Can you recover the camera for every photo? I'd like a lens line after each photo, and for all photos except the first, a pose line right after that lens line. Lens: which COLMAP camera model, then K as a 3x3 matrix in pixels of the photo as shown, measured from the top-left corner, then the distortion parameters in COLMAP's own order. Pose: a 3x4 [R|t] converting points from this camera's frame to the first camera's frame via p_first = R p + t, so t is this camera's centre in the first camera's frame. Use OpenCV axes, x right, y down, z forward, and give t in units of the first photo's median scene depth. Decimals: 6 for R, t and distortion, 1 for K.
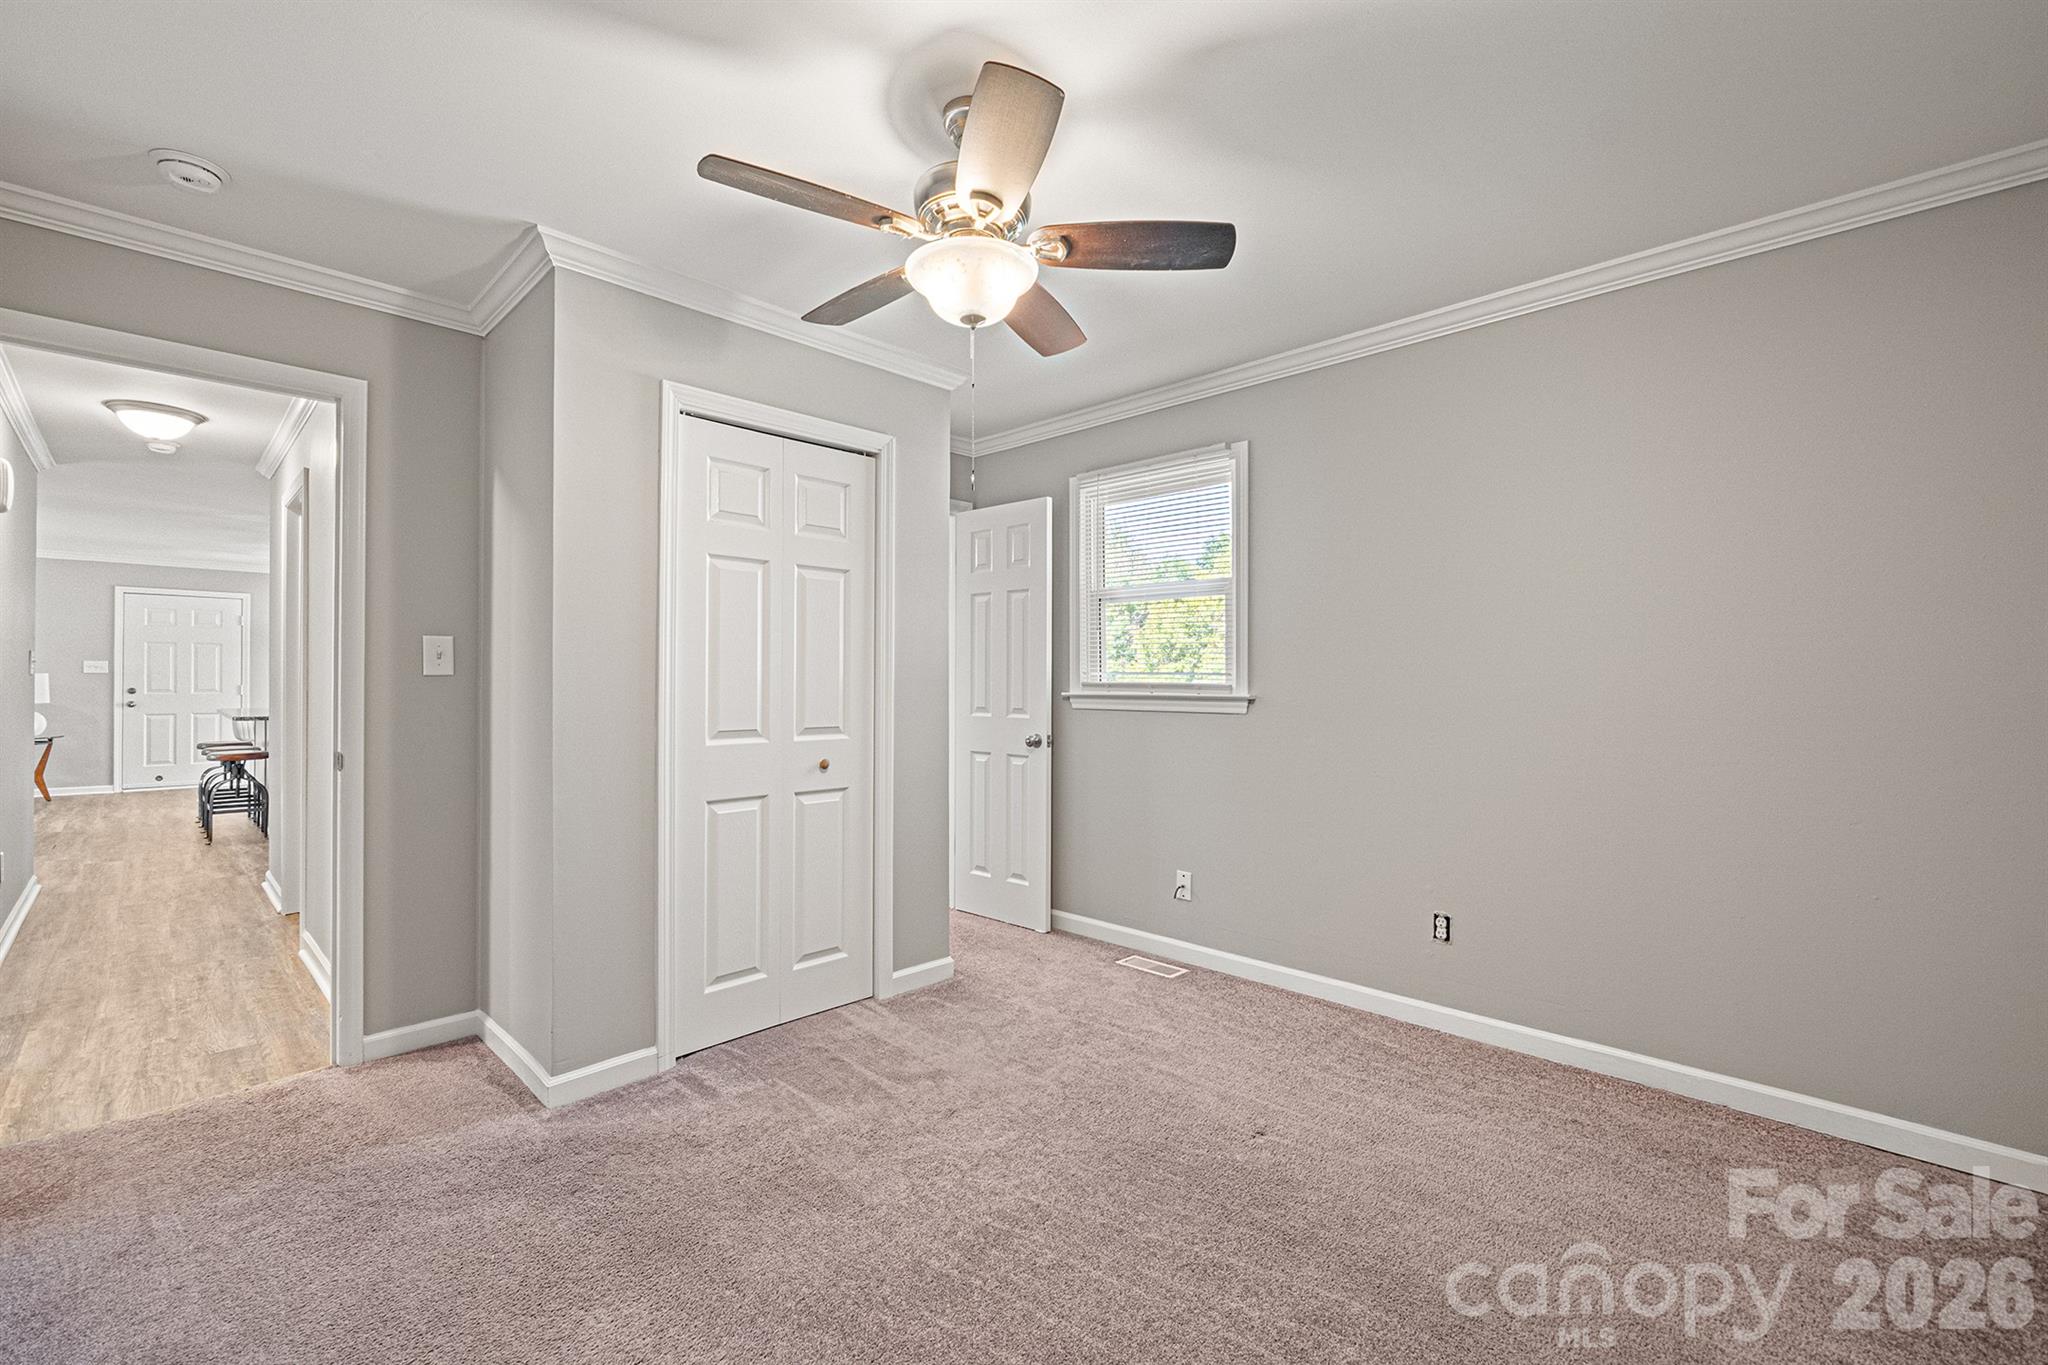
lens RADIAL K [[859.5, 0, 1023.7], [0, 859.5, 678.8], [0, 0, 1]] dist [-0.003079, -0.001935]
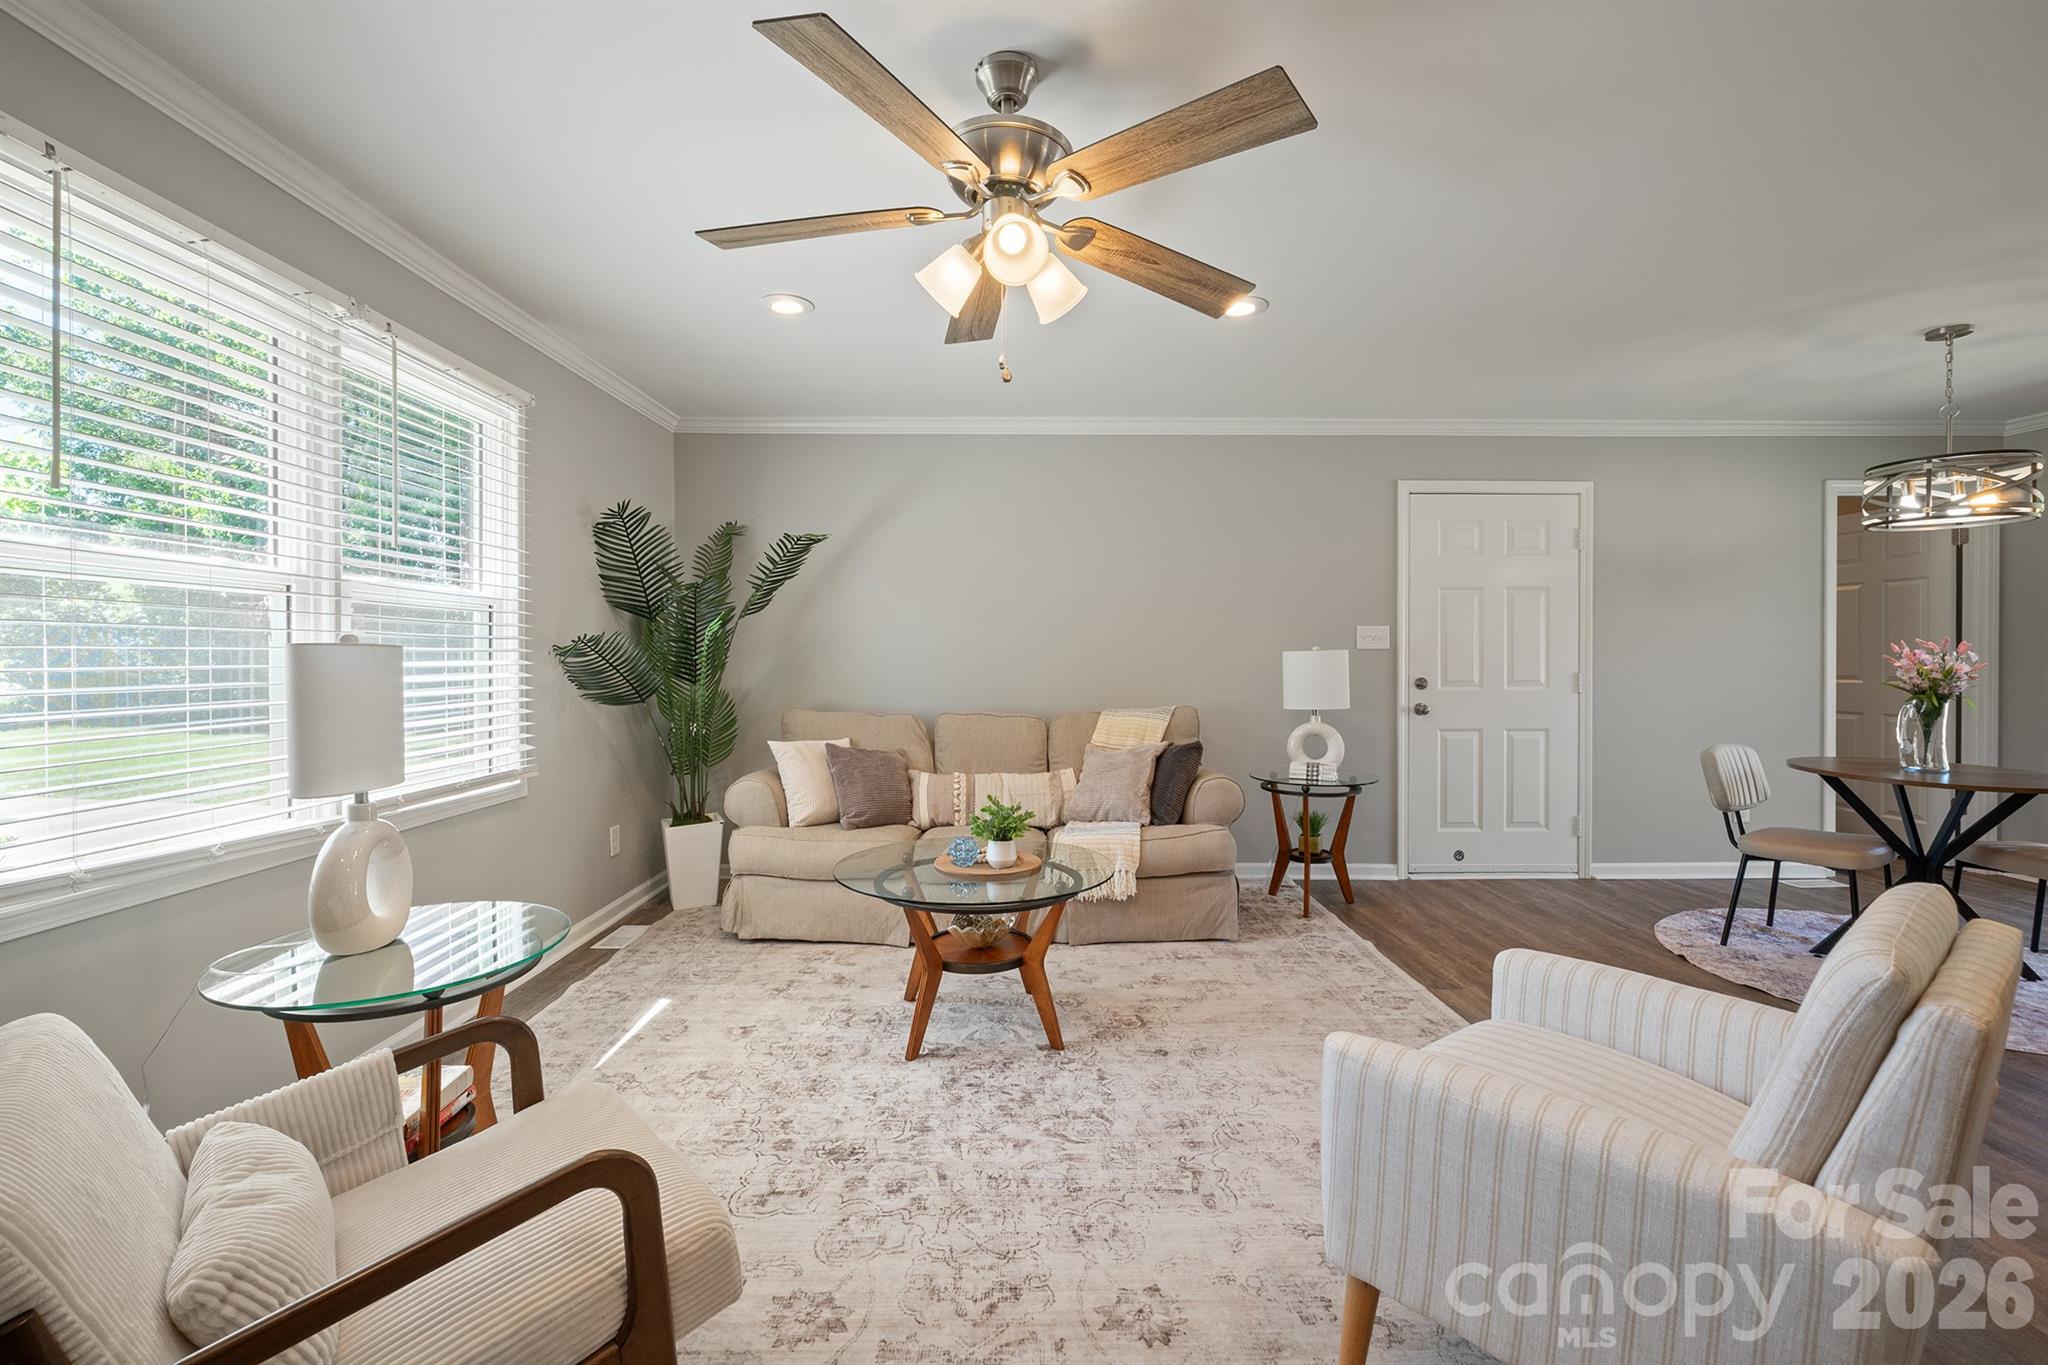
lens RADIAL K [[859.5, 0, 1027.1], [0, 859.5, 665.7], [0, 0, 1]] dist [-0.003079, -0.001935]
pose [[0.700663, 0.002034, -0.713490, -0.847755], [0.006988, 0.999928, 0.009713, -0.002995], [0.713459, -0.011792, 0.700598, 0.472684]]
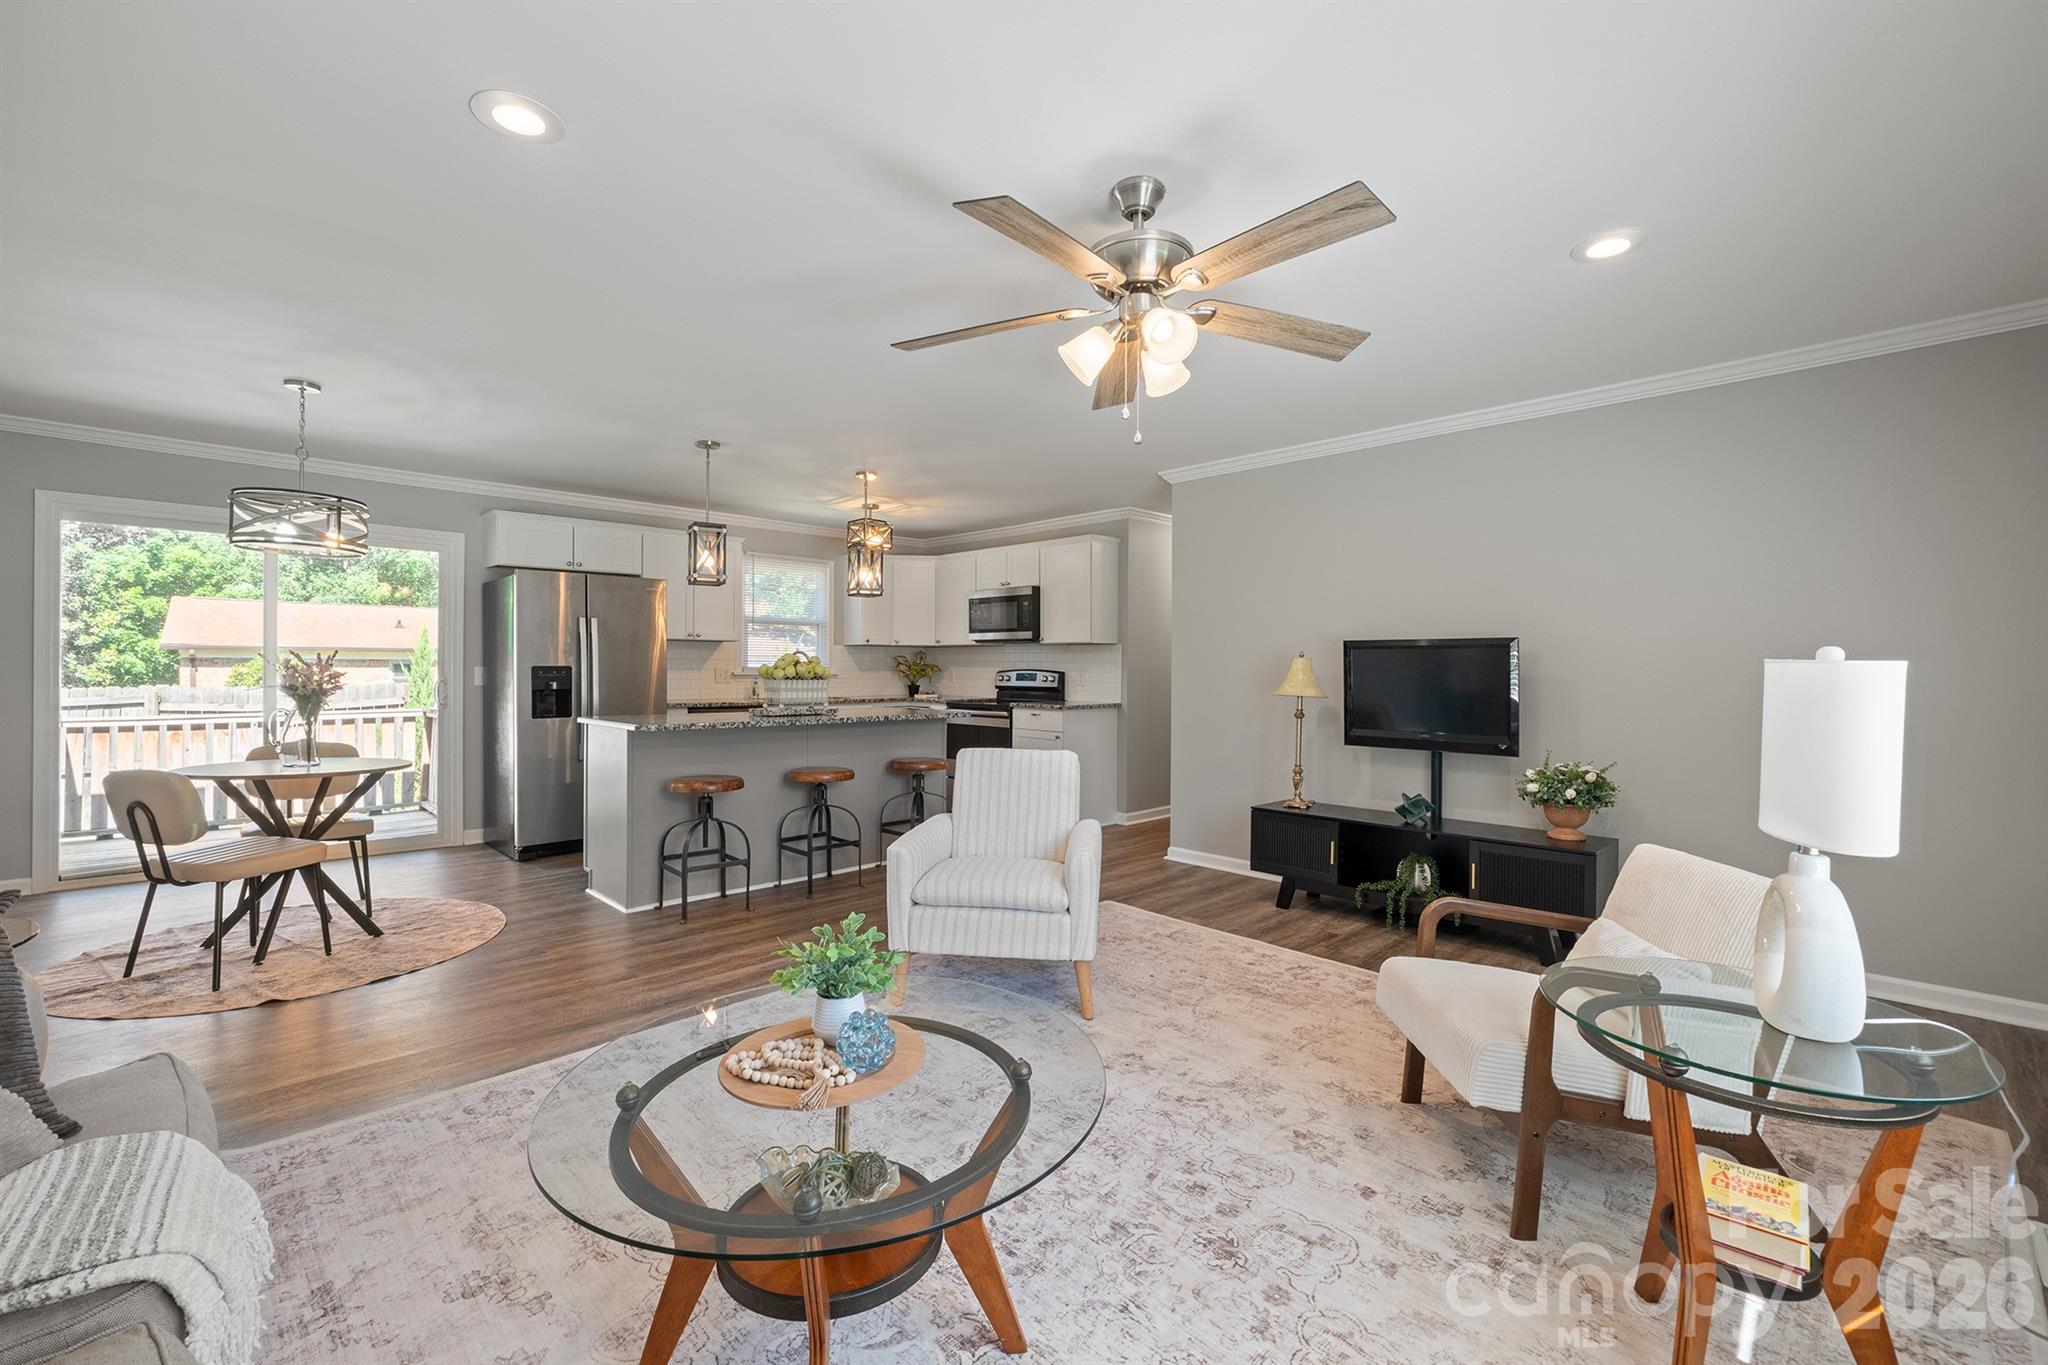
lens RADIAL K [[859.5, 0, 1024.3], [0, 859.5, 667.9], [0, 0, 1]] dist [-0.003079, -0.001935]
pose [[0.025579, -0.004173, 0.999664, -1.249550], [-0.009771, 0.999942, 0.004424, -0.004557], [-0.999625, -0.009881, 0.025537, 0.640347]]
